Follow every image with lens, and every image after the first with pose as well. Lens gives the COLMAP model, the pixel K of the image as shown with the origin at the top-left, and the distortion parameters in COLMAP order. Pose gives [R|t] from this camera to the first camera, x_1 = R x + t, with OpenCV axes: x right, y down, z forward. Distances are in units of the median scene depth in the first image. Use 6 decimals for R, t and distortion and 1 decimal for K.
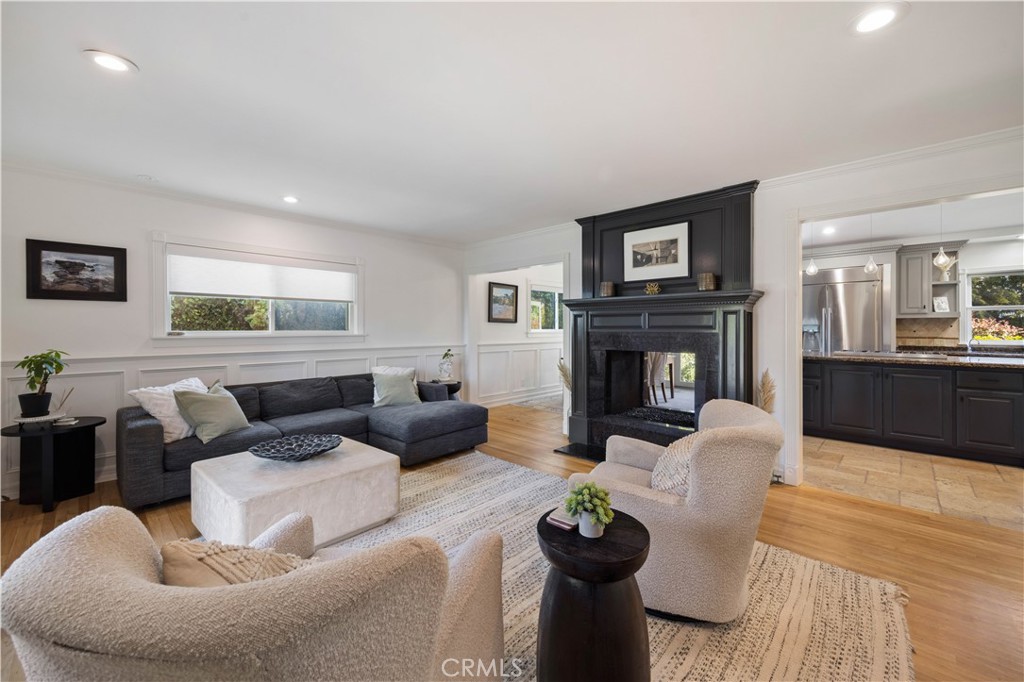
lens RADIAL K [[405.7, 0, 511.6], [0, 405.7, 331.2], [0, 0, 1]] dist [-0.000450, -0.000007]
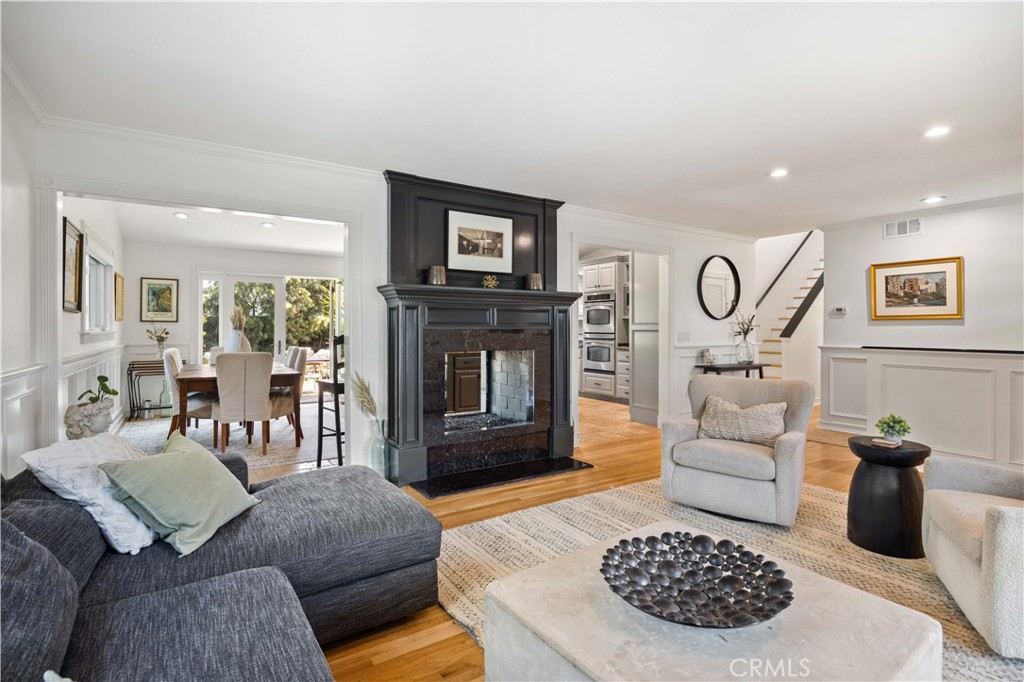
lens RADIAL K [[503.1, 0, 492.2], [0, 503.1, 326.4], [0, 0, 1]] dist [0.001732, 0.000201]
pose [[0.267846, 0.000734, 0.963461, -0.717454], [0.001439, 0.999998, -0.001162, -0.002926], [-0.963461, 0.001698, 0.267845, 0.663269]]
